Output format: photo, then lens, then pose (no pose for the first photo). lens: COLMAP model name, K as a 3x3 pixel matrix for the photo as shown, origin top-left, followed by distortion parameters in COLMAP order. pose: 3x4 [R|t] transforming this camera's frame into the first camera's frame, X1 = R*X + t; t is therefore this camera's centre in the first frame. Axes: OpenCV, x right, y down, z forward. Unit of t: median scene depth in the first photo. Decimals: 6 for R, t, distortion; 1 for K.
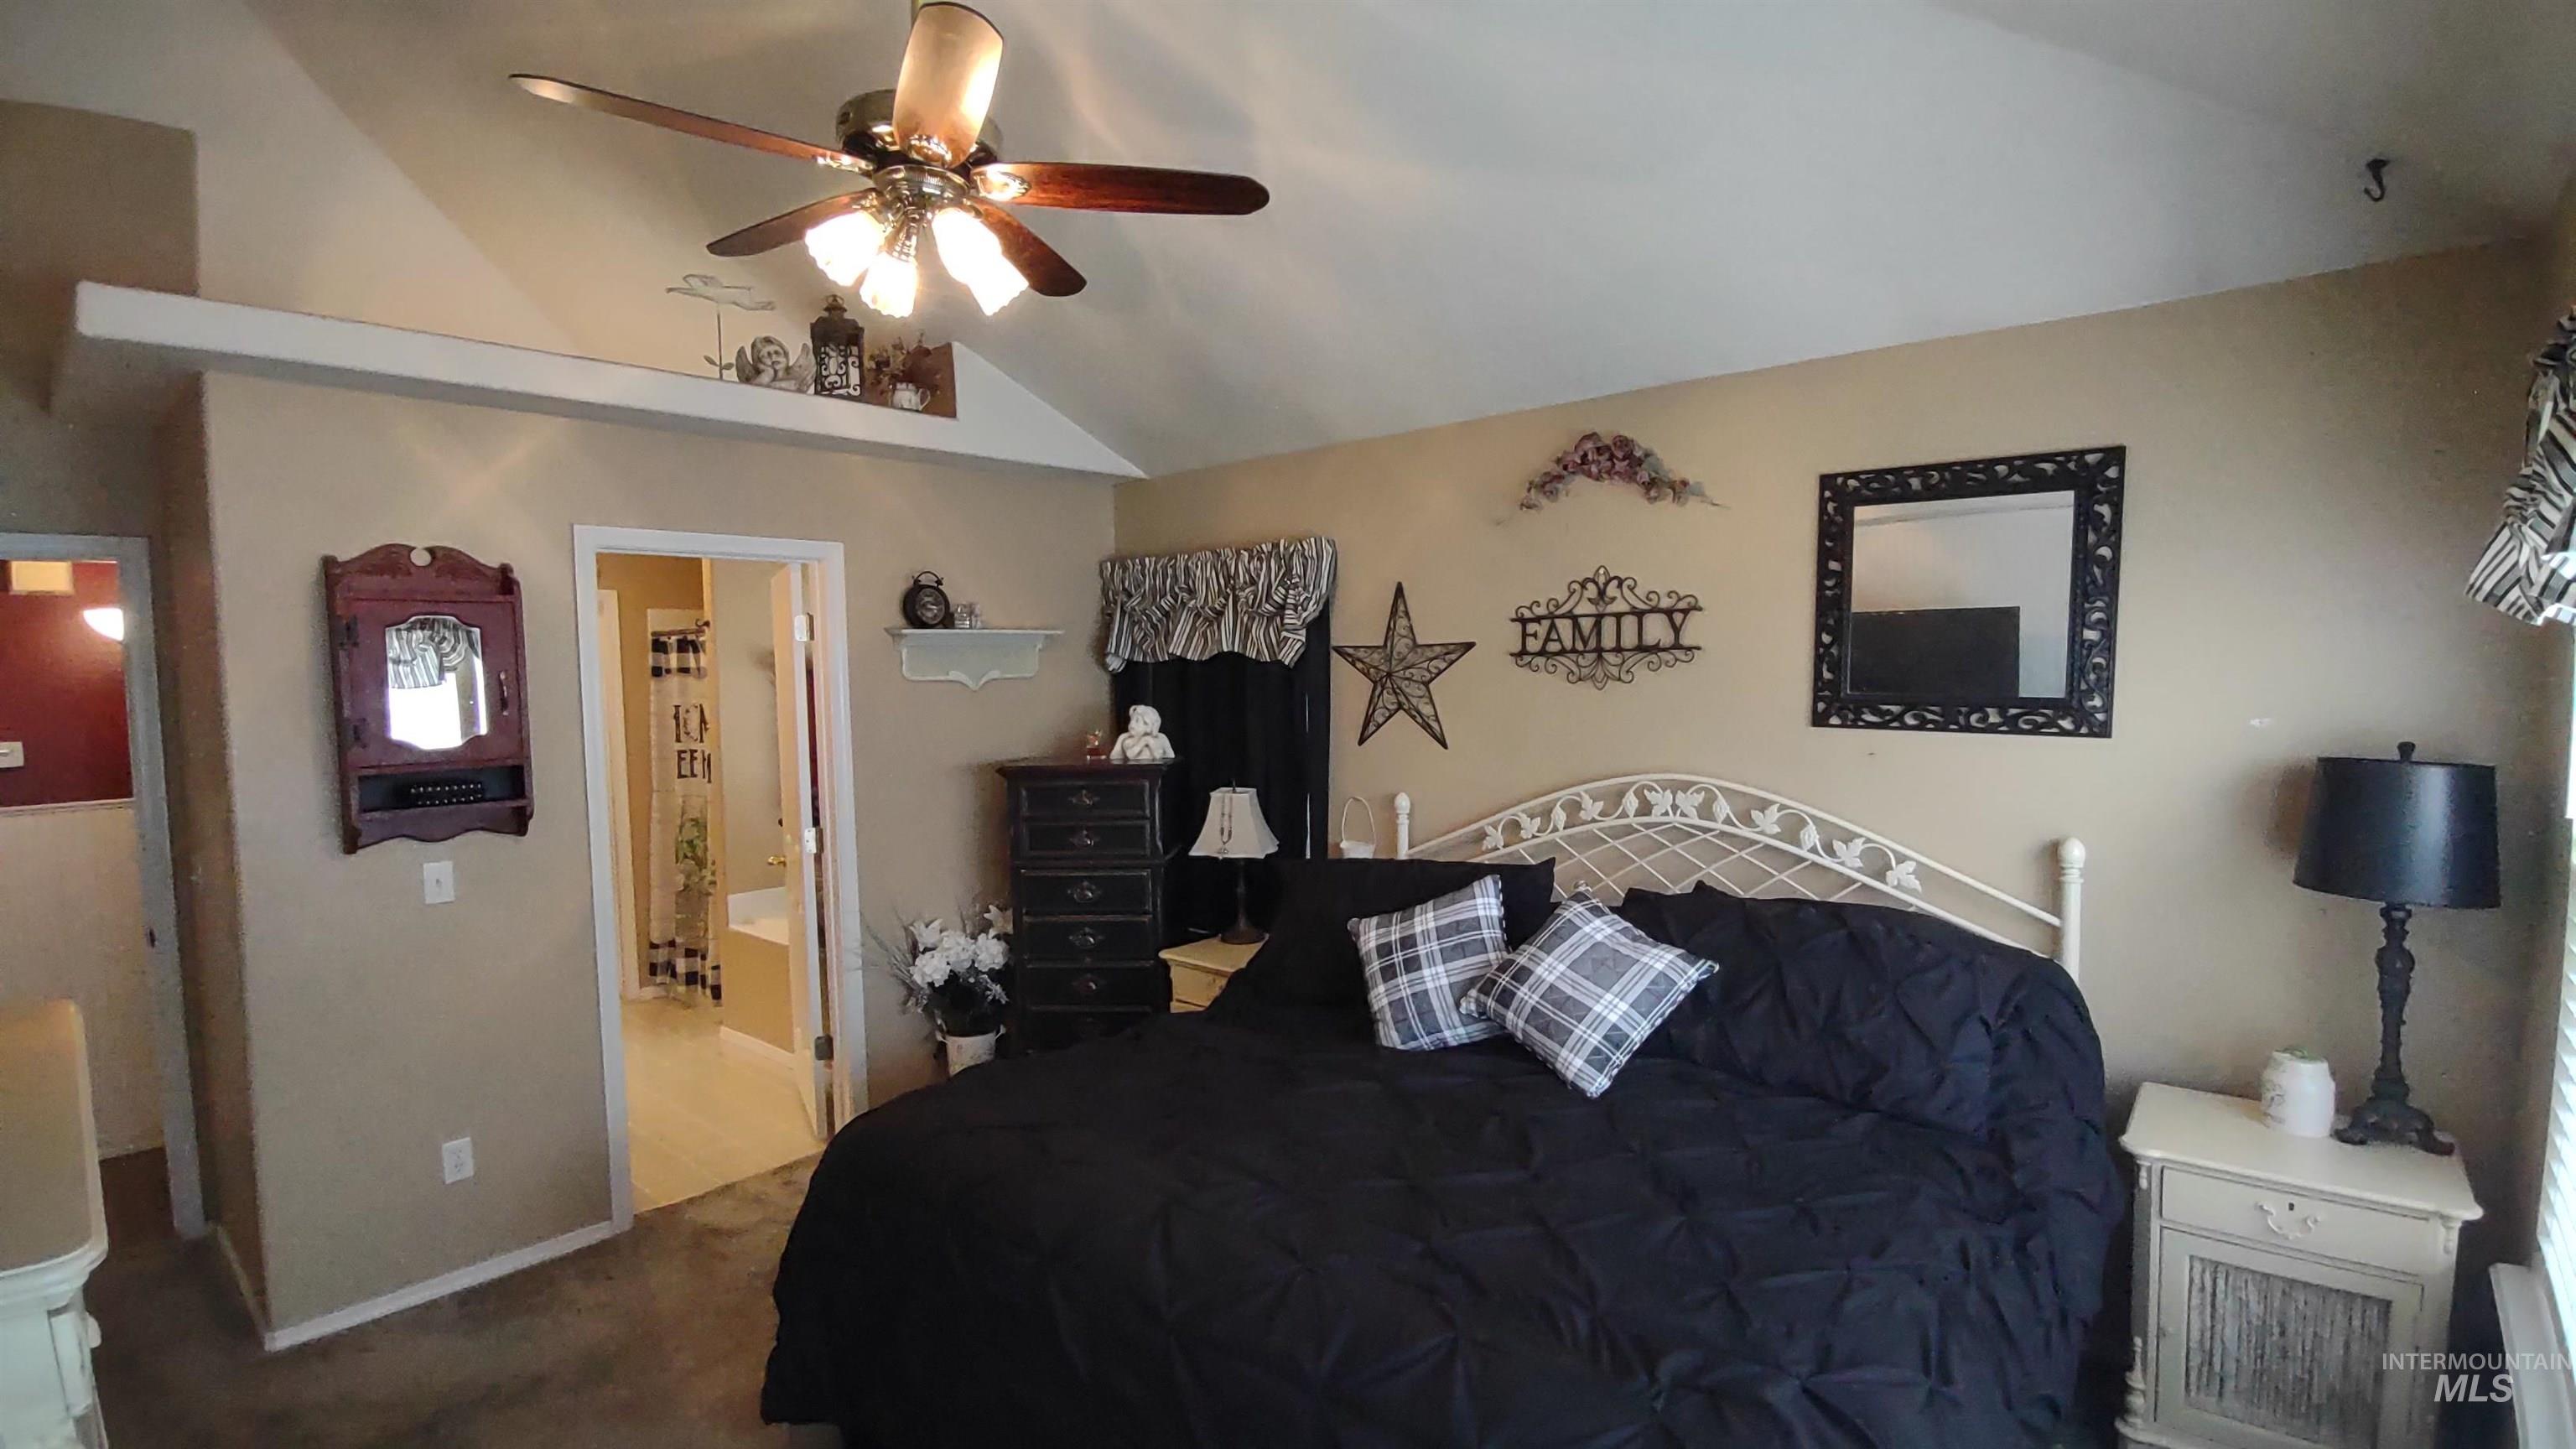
lens RADIAL K [[1187.3, 0, 1294.3], [0, 1187.3, 734.9], [0, 0, 1]] dist [-0.017235, 0.003209]
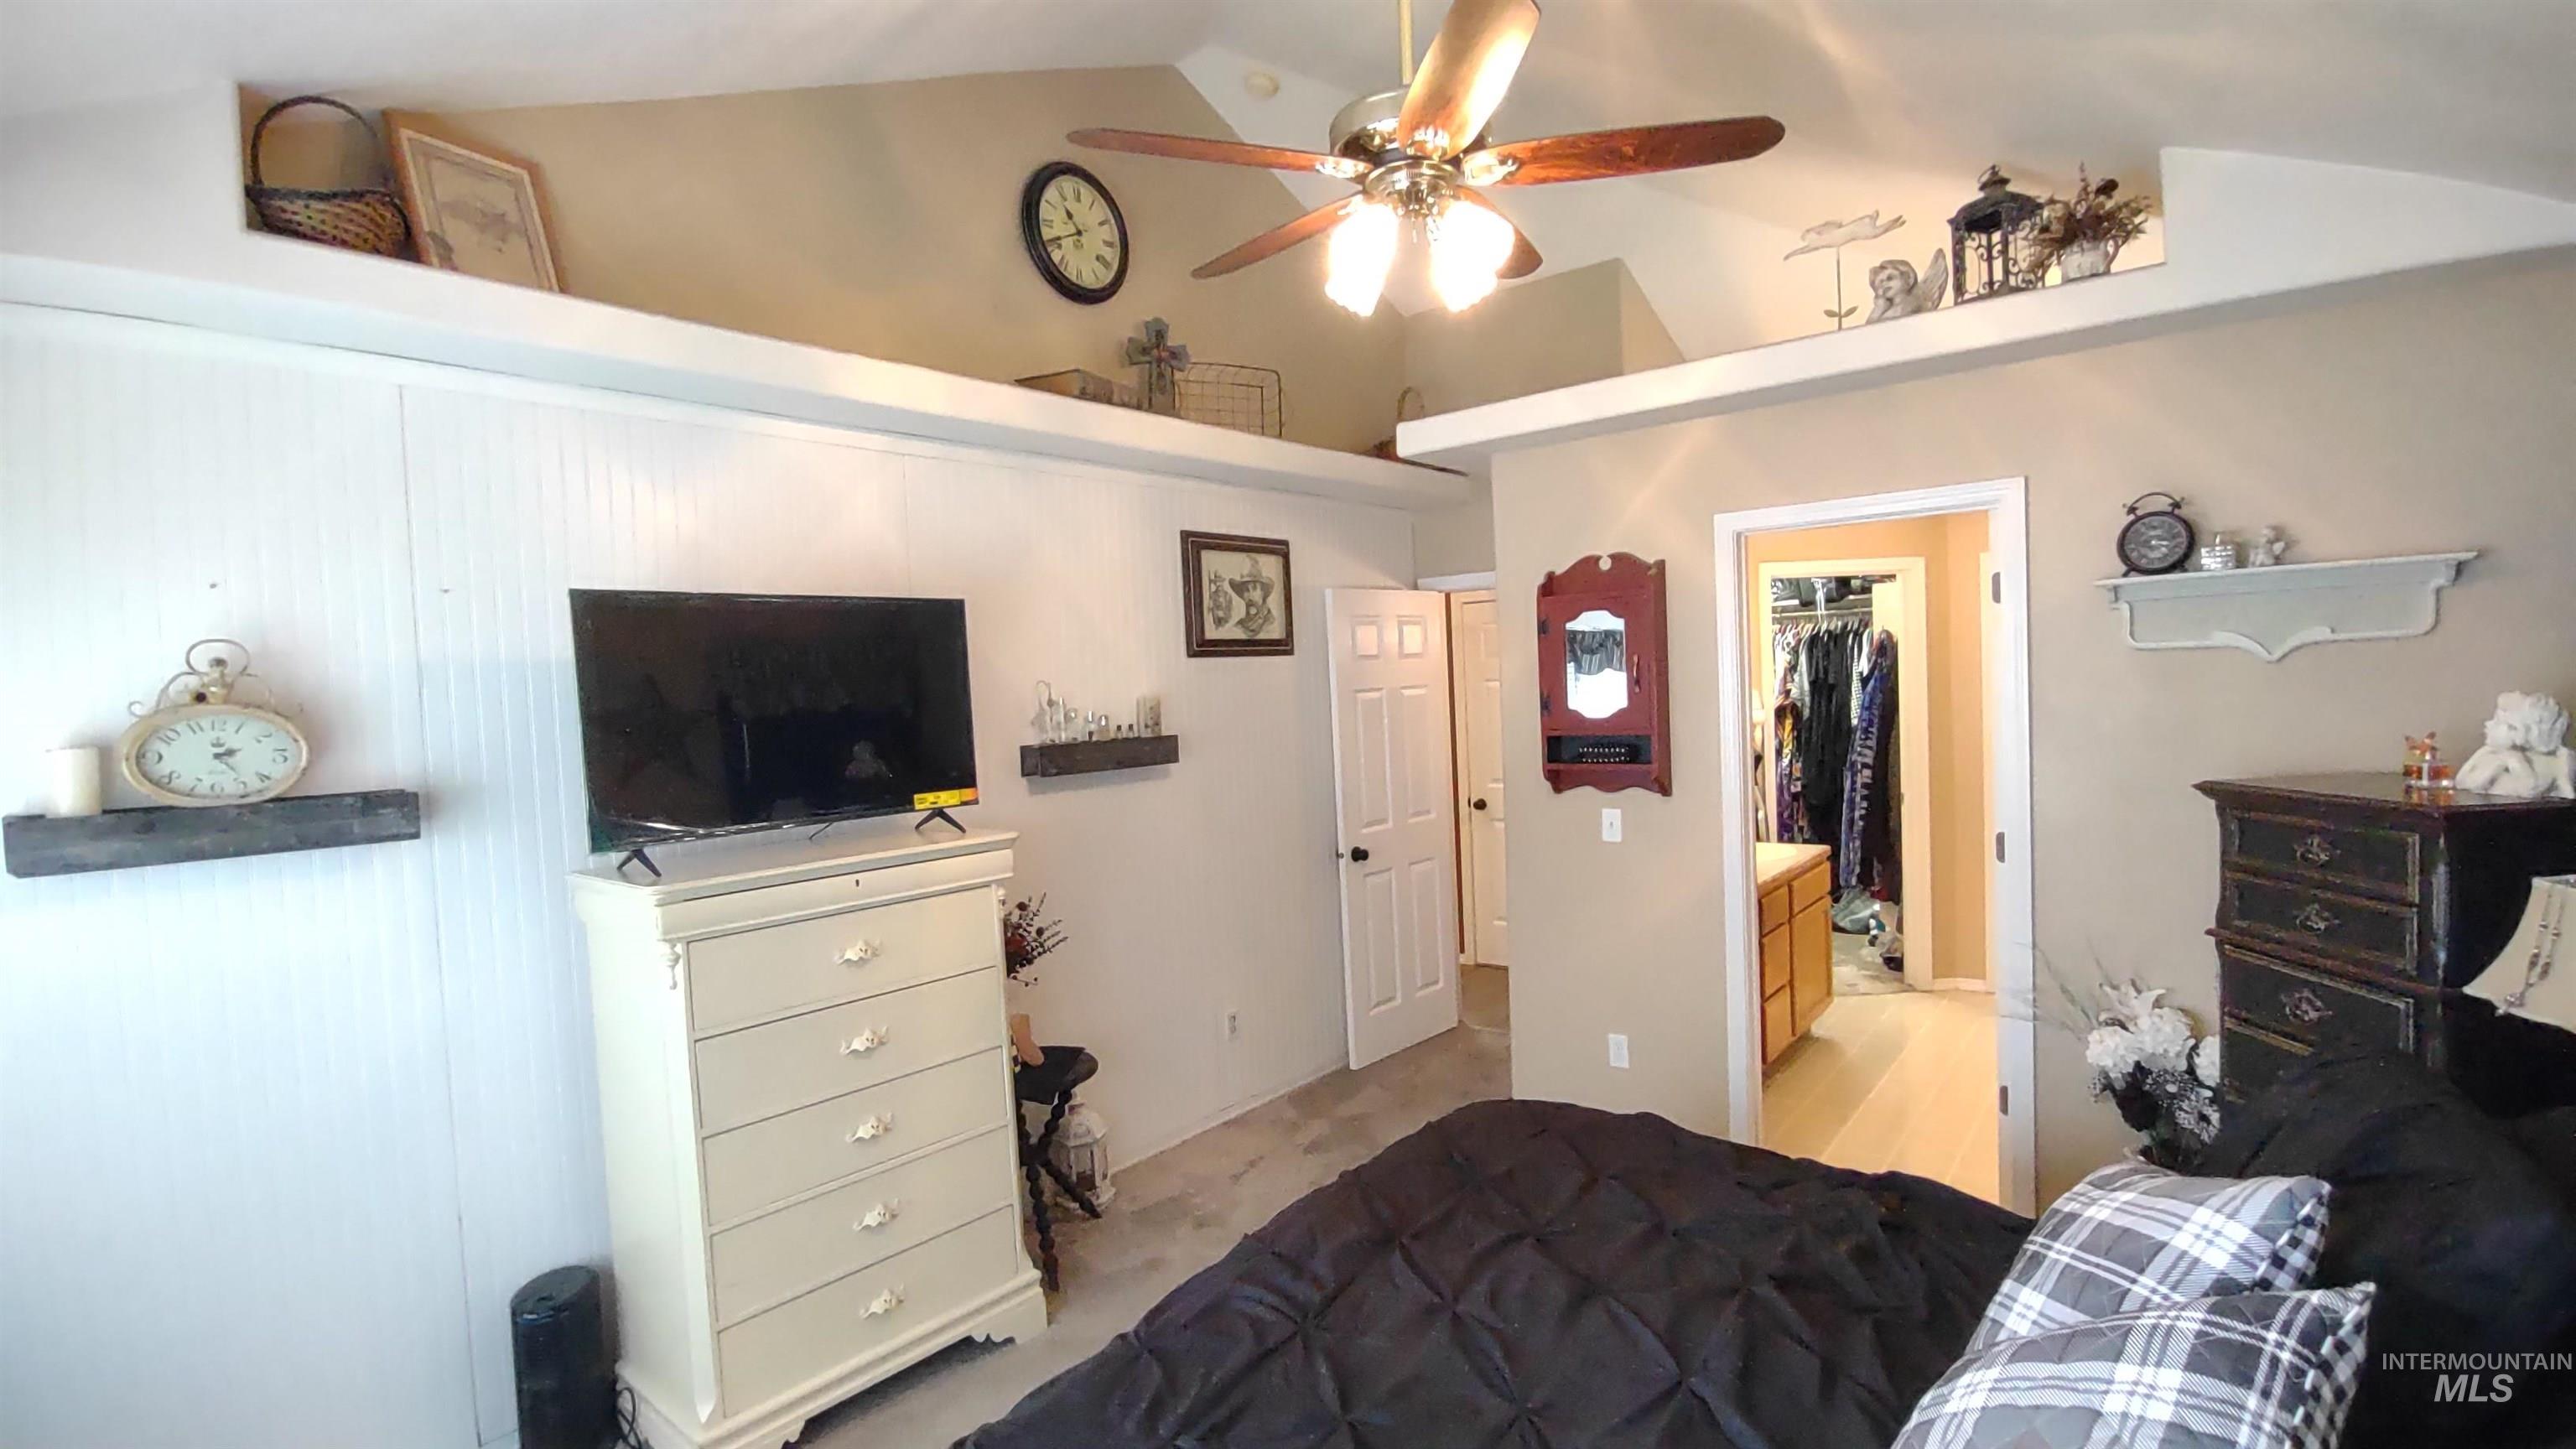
lens RADIAL K [[1187.3, 0, 1297.5], [0, 1187.3, 733.7], [0, 0, 1]] dist [-0.017235, 0.003209]
pose [[0.023687, 0.060420, -0.997892, 0.498696], [-0.011440, 0.998123, 0.060163, -0.041856], [0.999654, 0.009991, 0.024334, 0.627427]]
